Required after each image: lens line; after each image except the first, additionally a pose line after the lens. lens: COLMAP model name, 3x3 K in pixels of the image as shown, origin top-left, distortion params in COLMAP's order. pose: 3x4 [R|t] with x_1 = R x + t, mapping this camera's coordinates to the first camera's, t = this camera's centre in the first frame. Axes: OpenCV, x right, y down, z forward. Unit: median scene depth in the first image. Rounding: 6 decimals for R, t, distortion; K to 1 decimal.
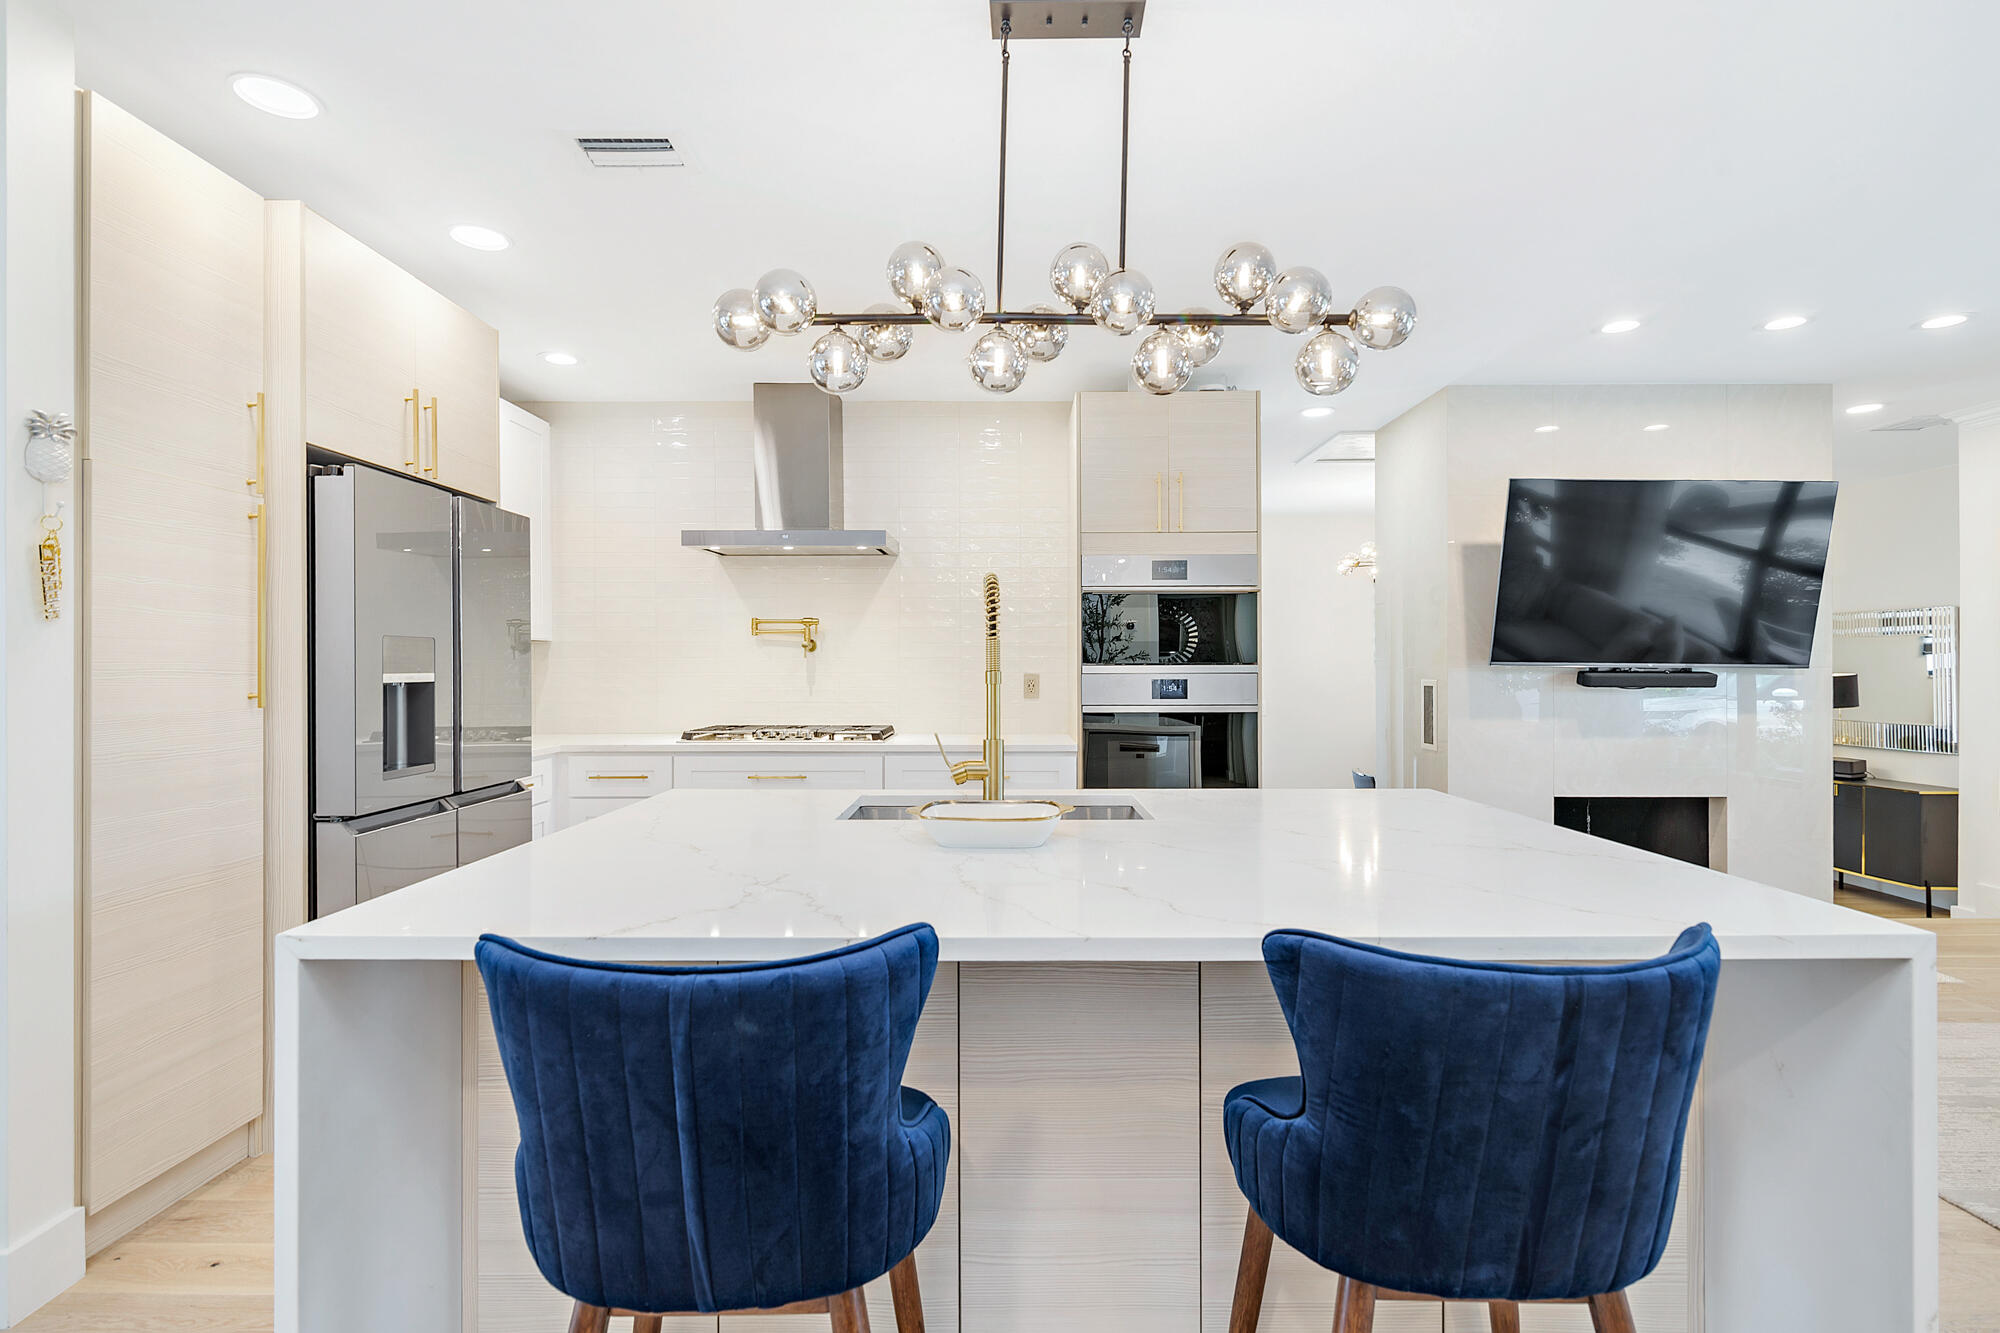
lens RADIAL K [[916.8, 0, 996.7], [0, 916.8, 659.1], [0, 0, 1]] dist [0.000416, 0.000132]
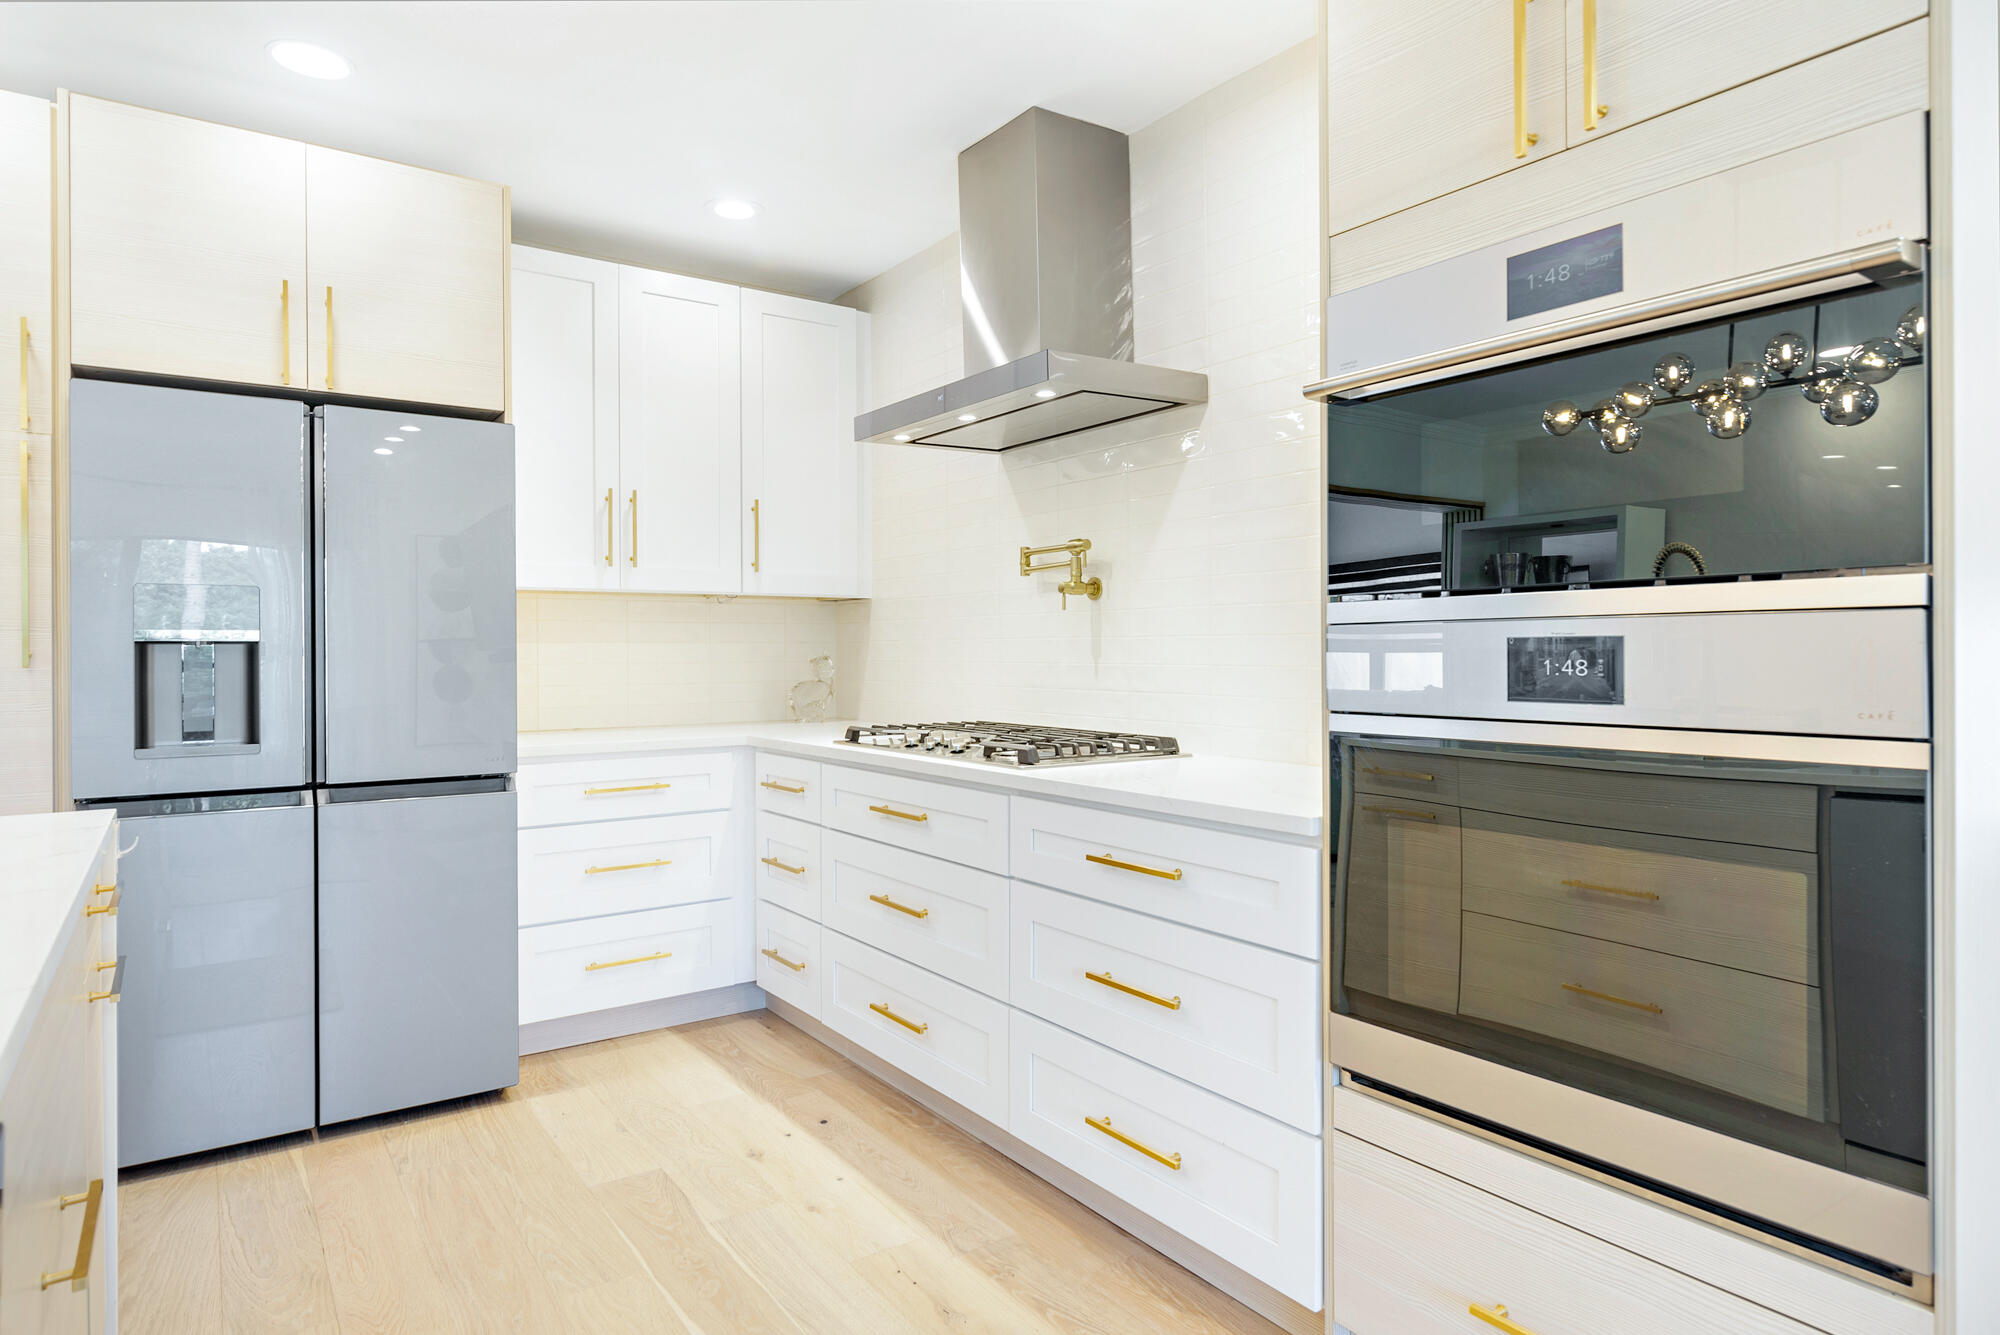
lens RADIAL K [[1136.1, 0, 1002.4], [0, 1136.1, 650.5], [0, 0, 1]] dist [-0.001456, -0.000696]
pose [[0.591980, -0.002703, -0.805948, 0.372945], [0.010615, 0.999934, 0.004443, 0.022251], [0.805883, -0.011185, 0.591970, 0.616031]]
